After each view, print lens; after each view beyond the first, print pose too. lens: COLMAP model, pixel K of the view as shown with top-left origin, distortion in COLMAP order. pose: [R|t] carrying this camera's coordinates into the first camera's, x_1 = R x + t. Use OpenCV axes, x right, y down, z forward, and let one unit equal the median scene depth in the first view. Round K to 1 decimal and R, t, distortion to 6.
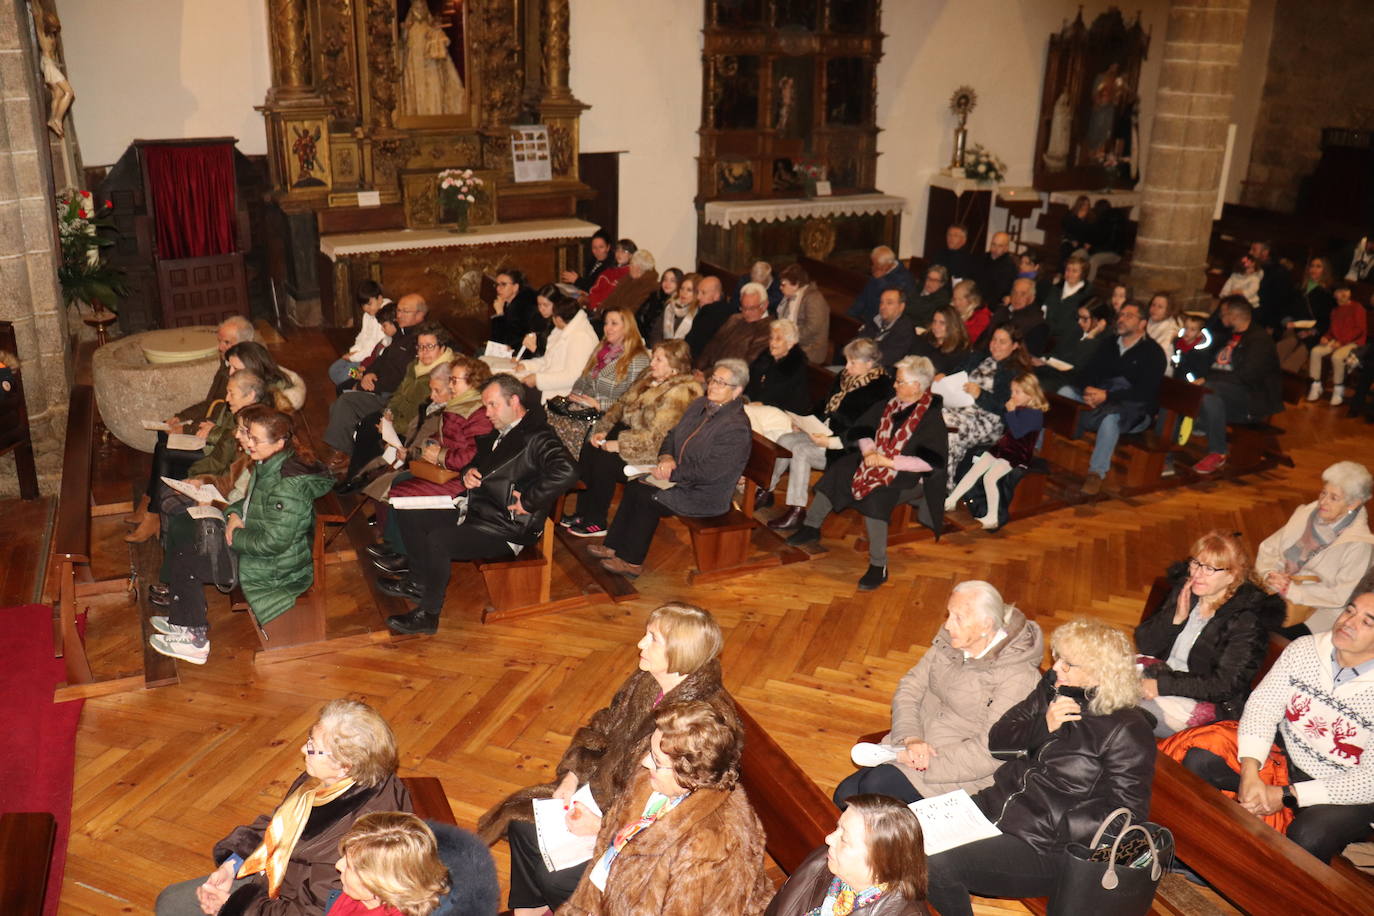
lens RADIAL K [[1132.7, 0, 679.7], [0, 1132.7, 451.8], [0, 0, 1]] dist [-0.177176, 0.159838]
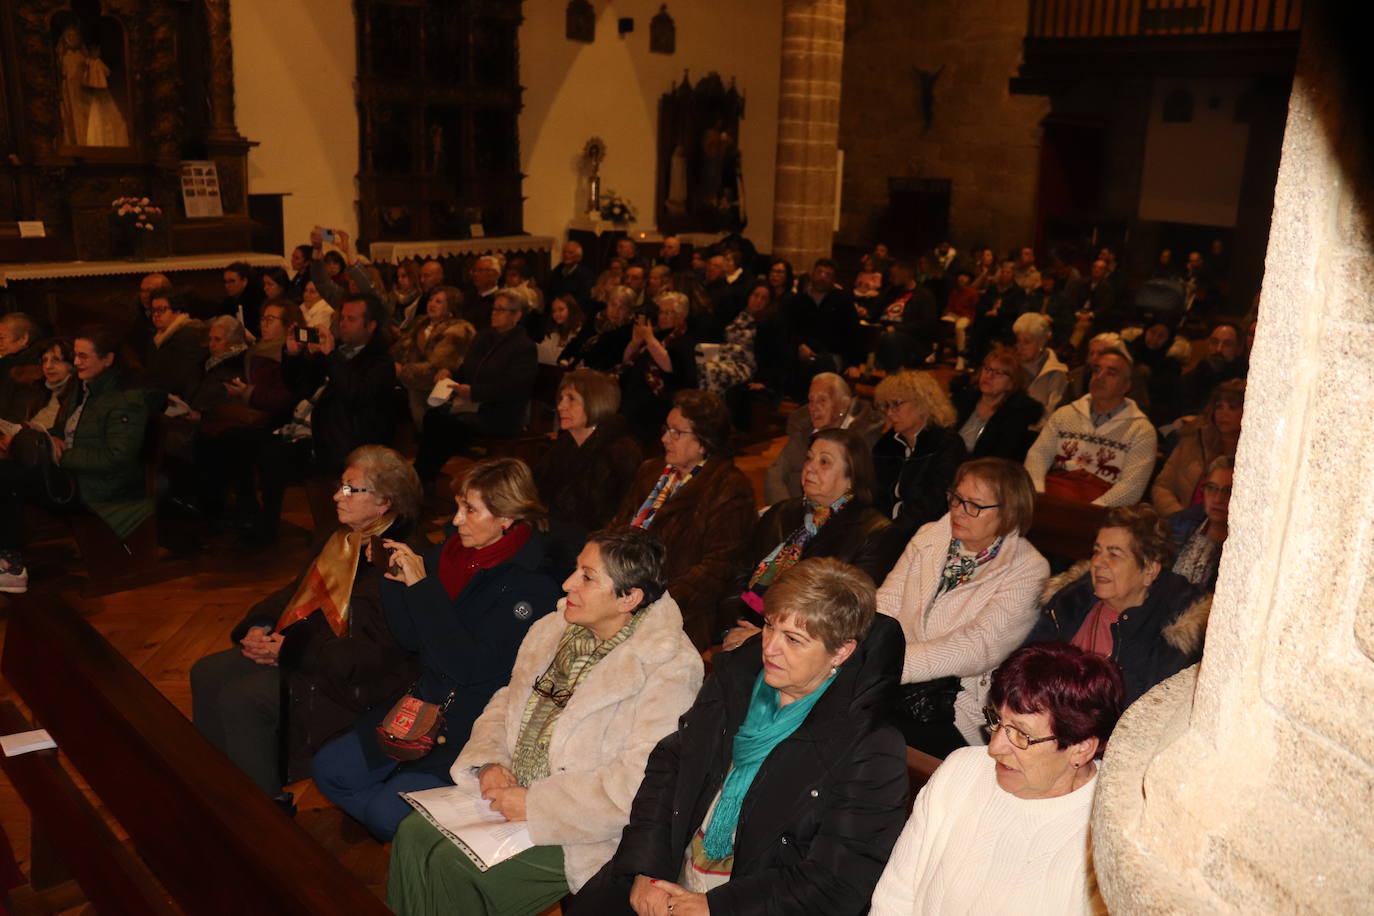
lens RADIAL K [[1132.7, 0, 679.7], [0, 1132.7, 451.8], [0, 0, 1]] dist [-0.177176, 0.159838]
pose [[0.928736, -0.082717, 0.361396, -0.115712], [0.119039, 0.989711, -0.079388, 0.096598], [-0.351111, 0.116750, 0.929027, -0.023537]]
